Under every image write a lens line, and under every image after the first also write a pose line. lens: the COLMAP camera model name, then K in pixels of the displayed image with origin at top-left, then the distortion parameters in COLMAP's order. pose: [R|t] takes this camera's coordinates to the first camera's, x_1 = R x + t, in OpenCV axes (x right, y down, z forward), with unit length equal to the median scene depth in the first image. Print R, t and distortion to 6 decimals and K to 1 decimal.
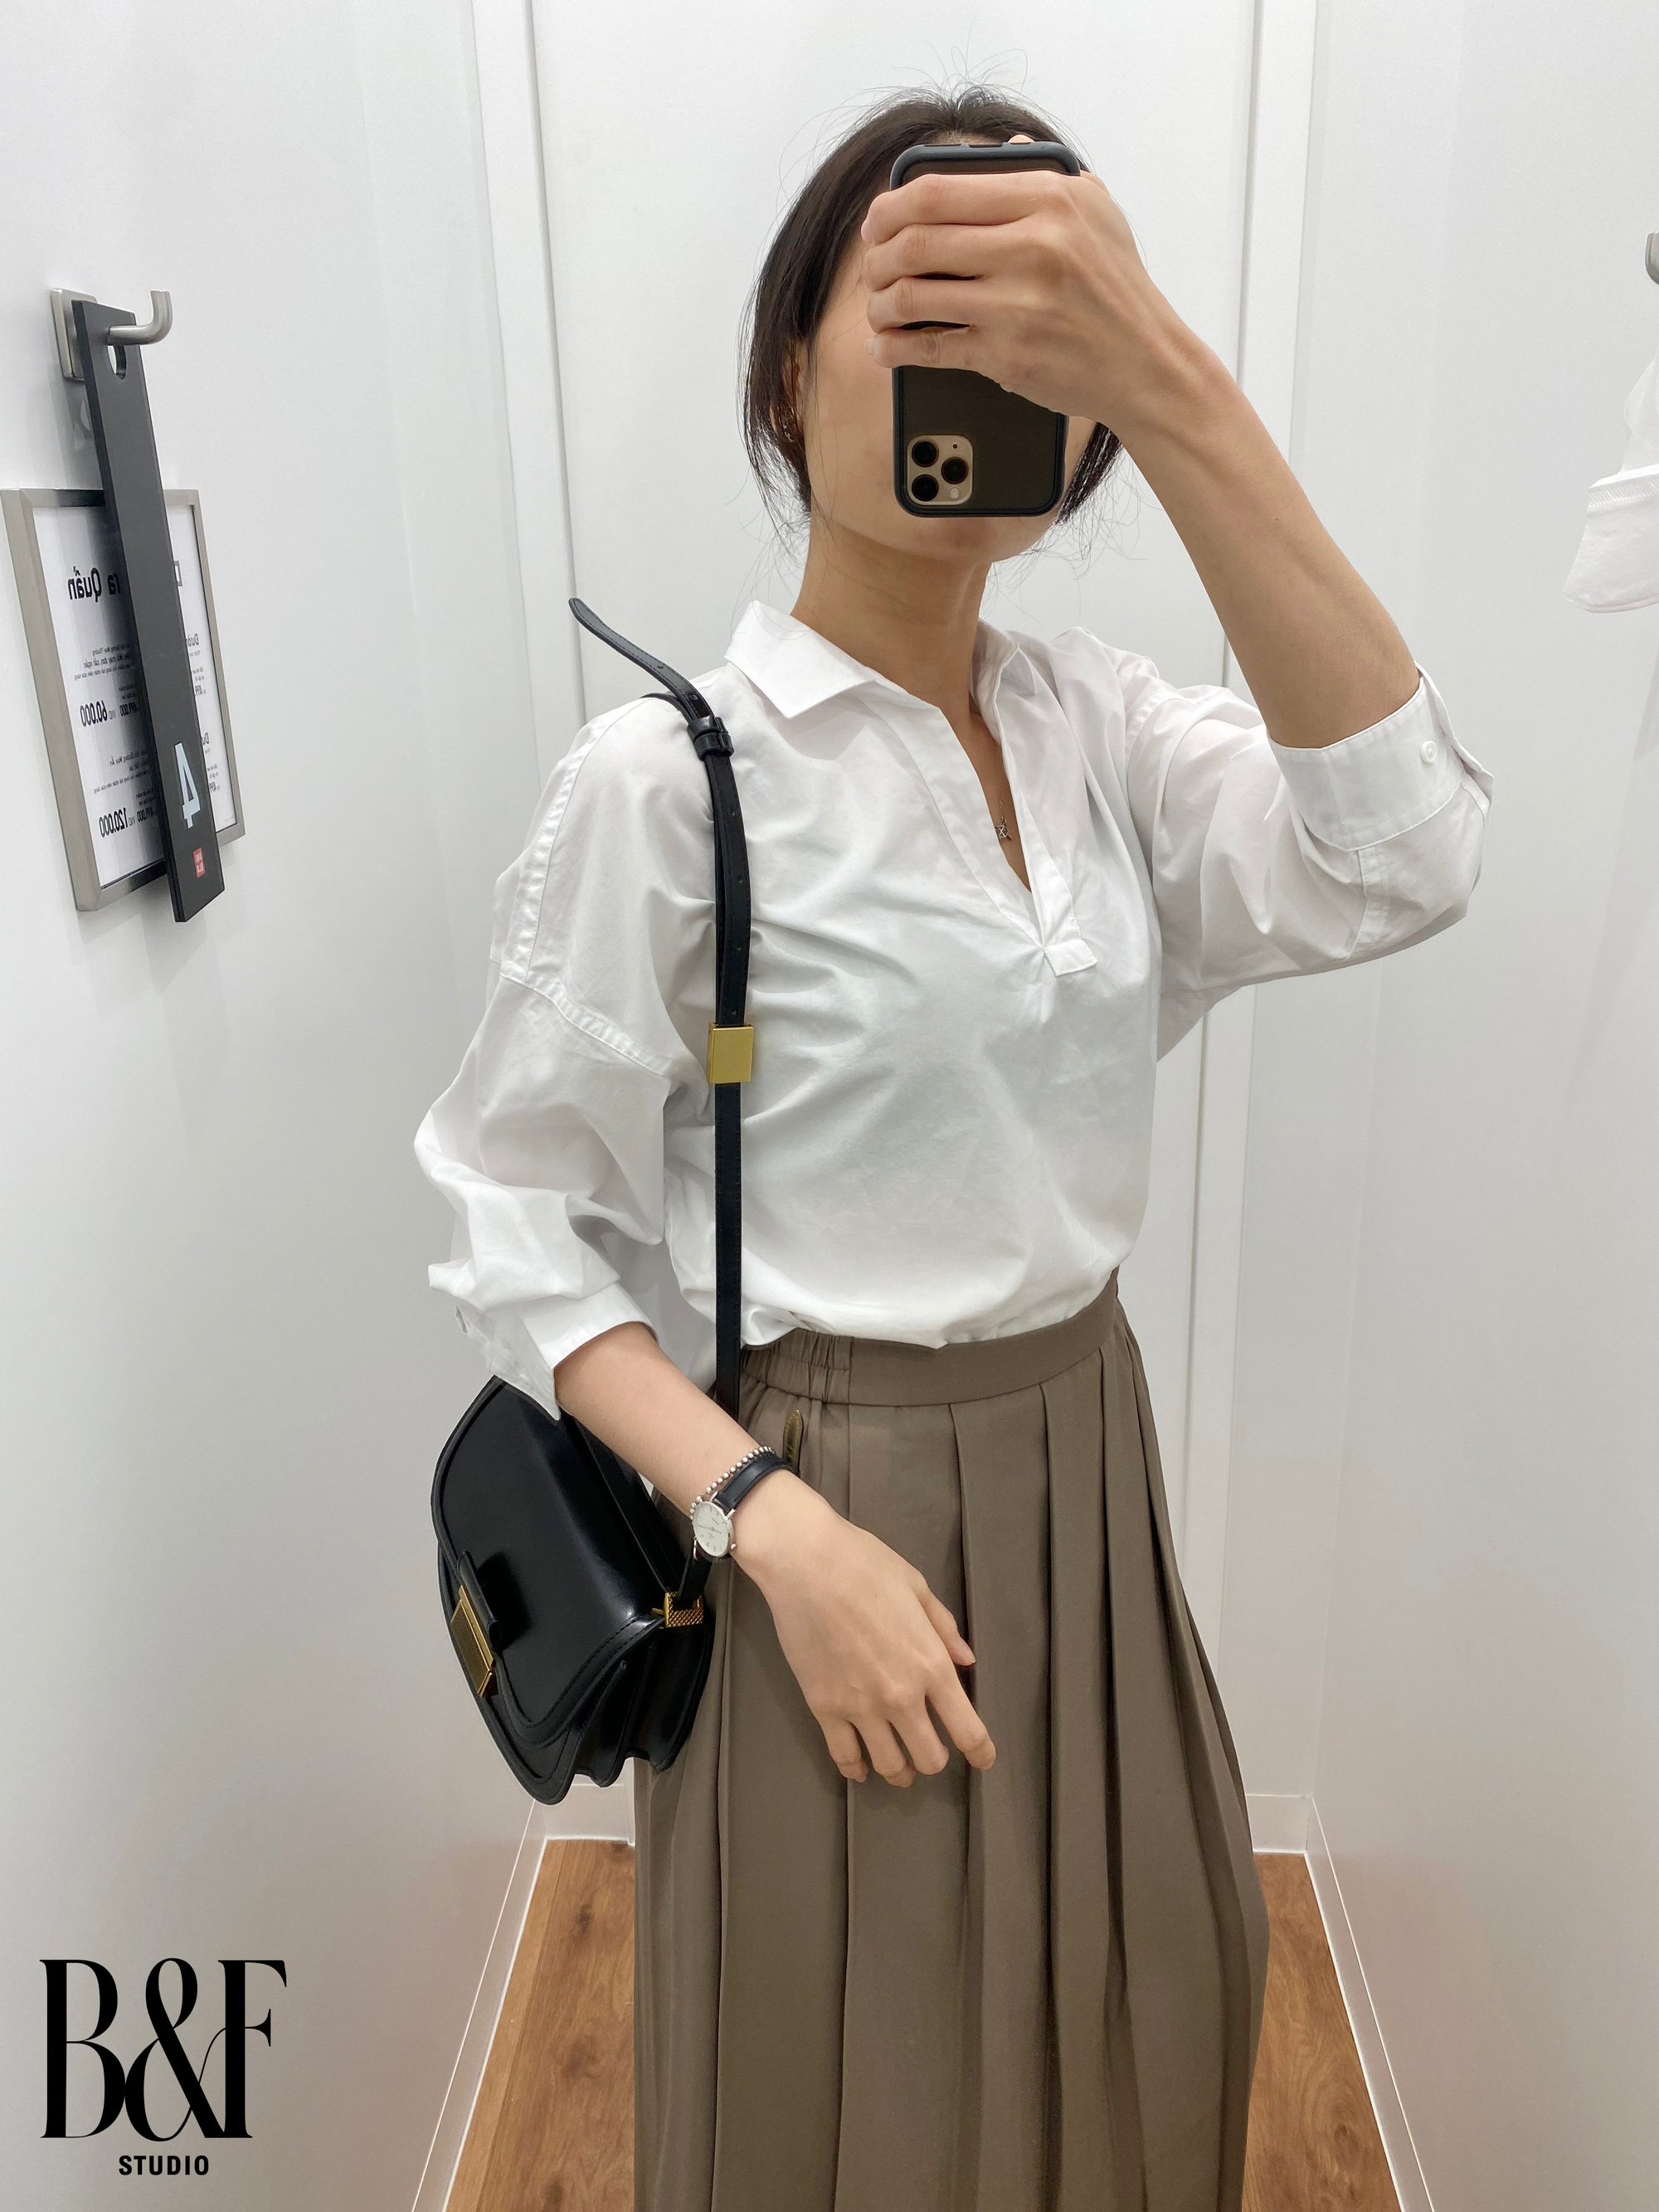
lens RADIAL K [[1726.8, 0, 832.2], [0, 1726.8, 1095.1], [0, 0, 1]] dist [0.010001, -0.001455]
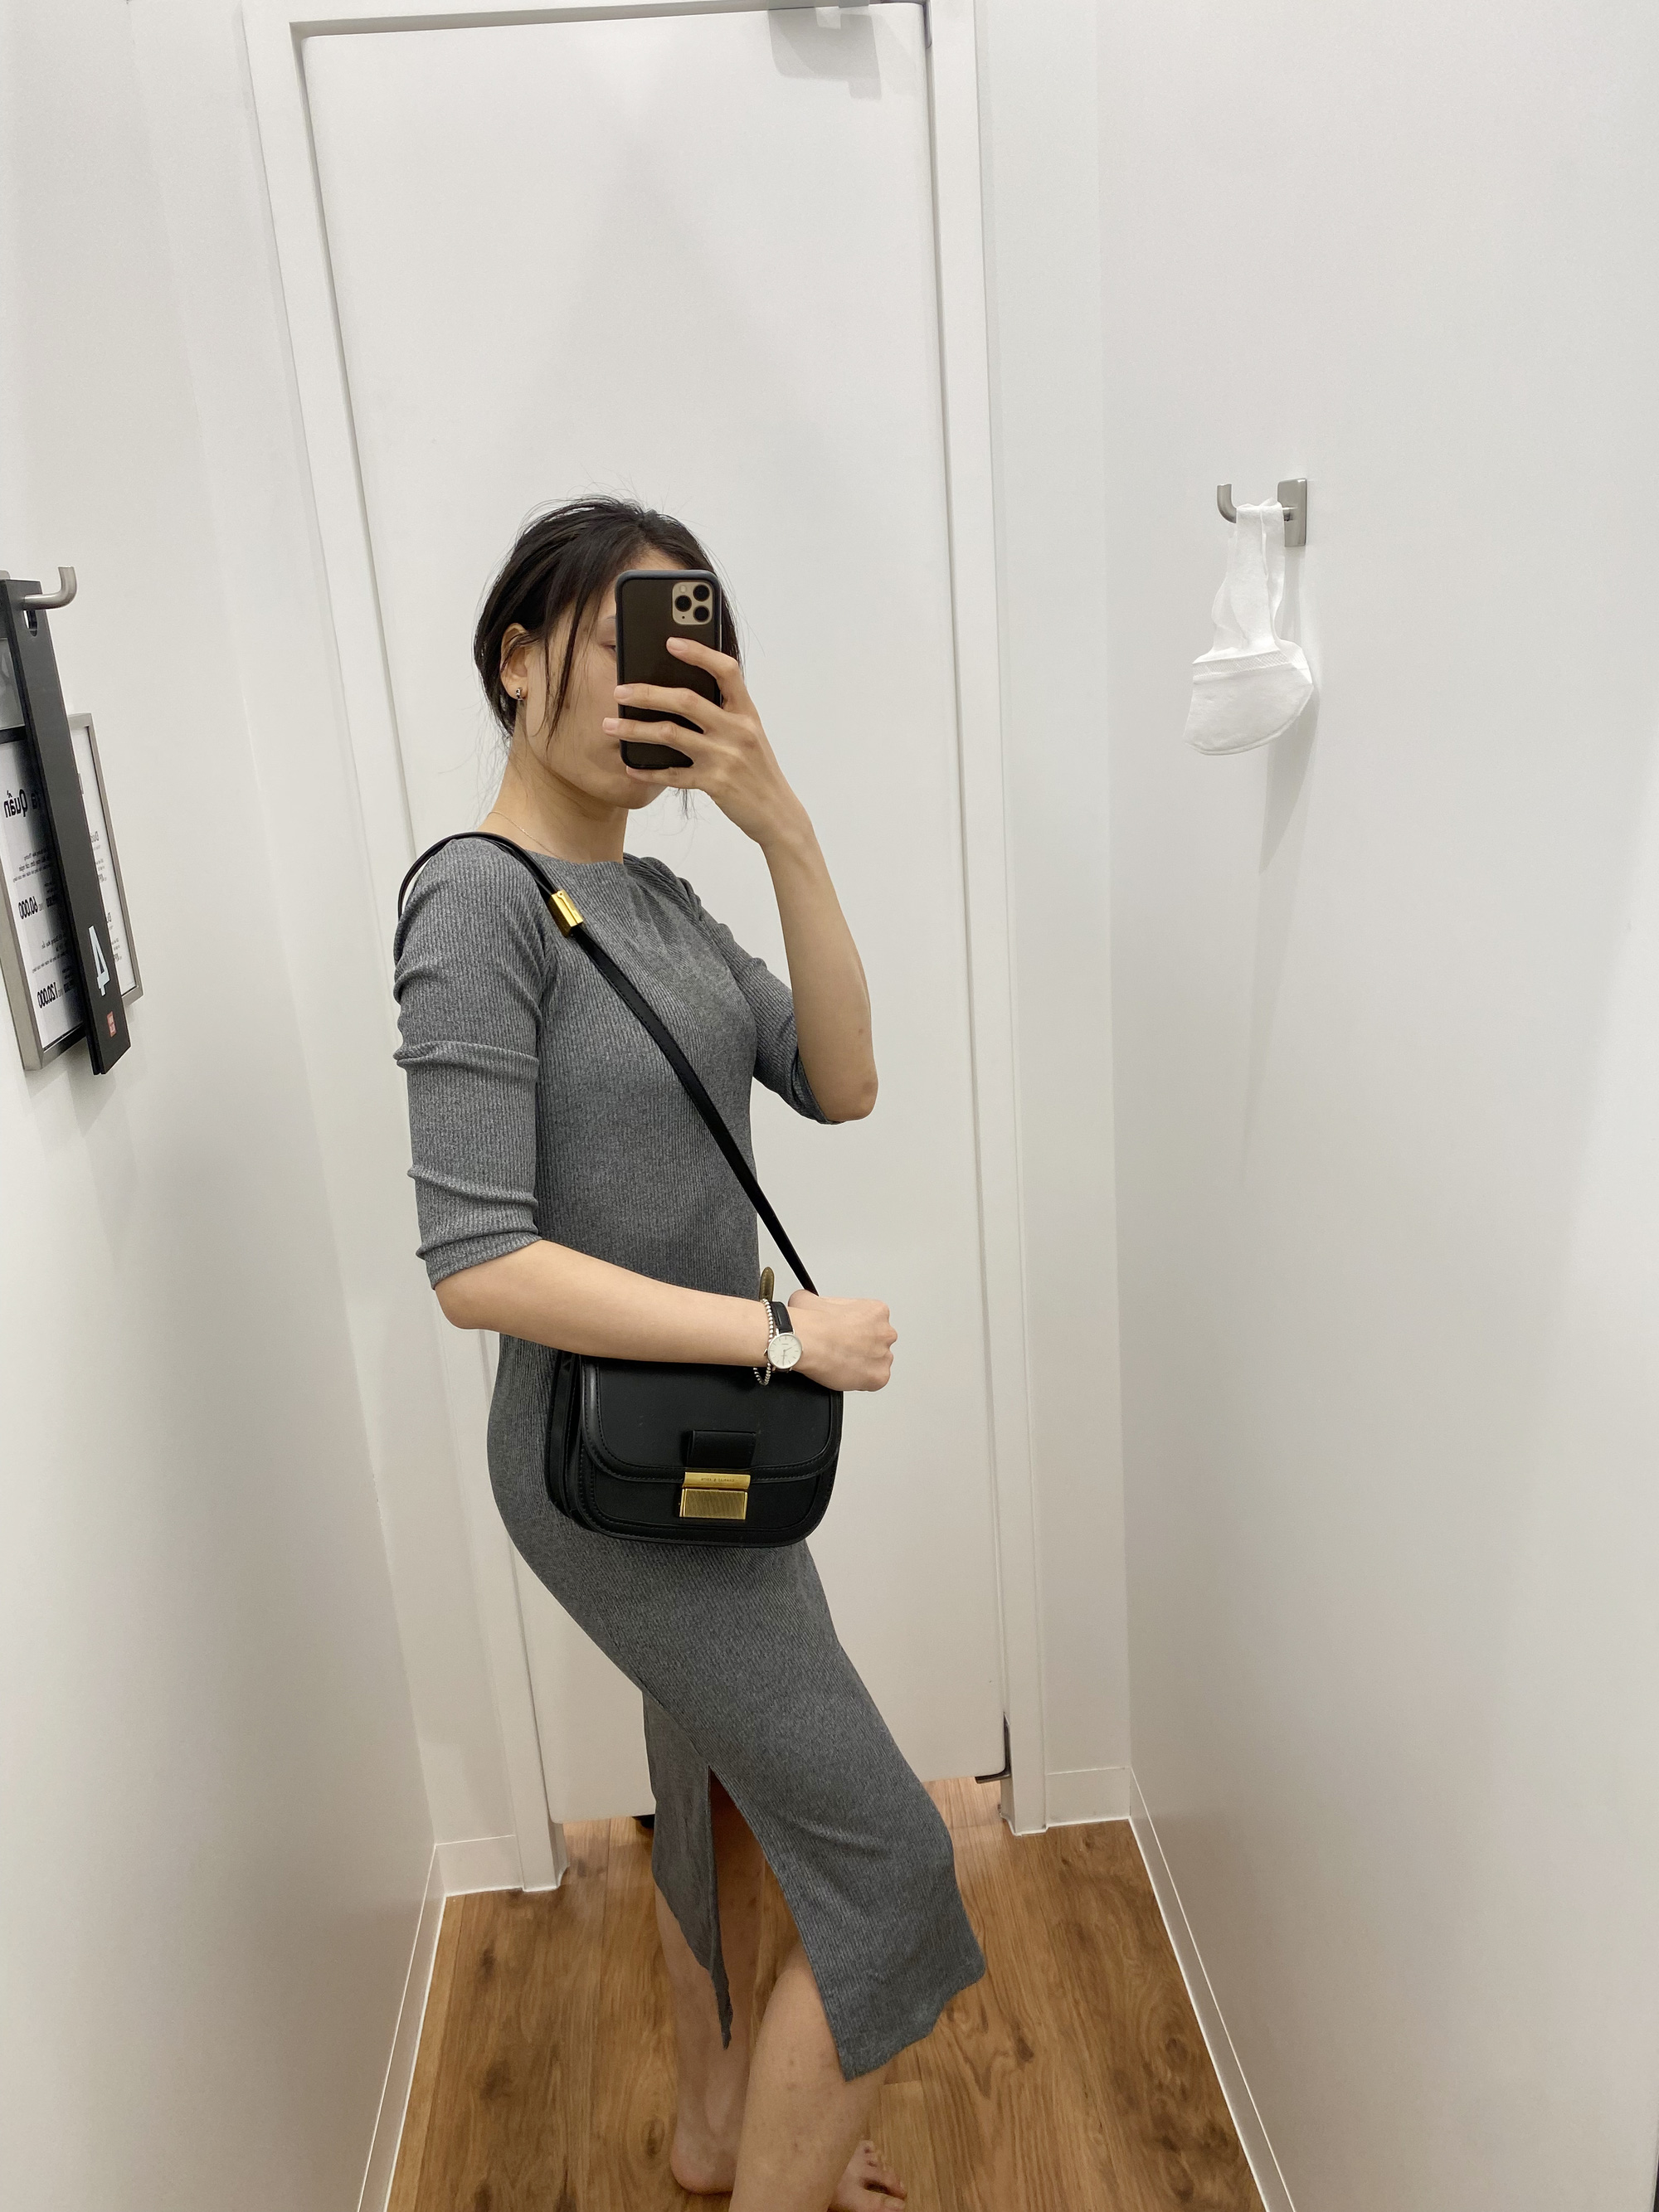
lens RADIAL K [[1738.0, 0, 853.5], [0, 1738.0, 1104.3], [0, 0, 1]] dist [0.003663, 0.008237]
pose [[0.990045, -0.076597, 0.118086, -0.004743], [0.082438, 0.995562, -0.045393, 0.011973], [-0.114085, 0.054676, 0.991965, -0.161122]]
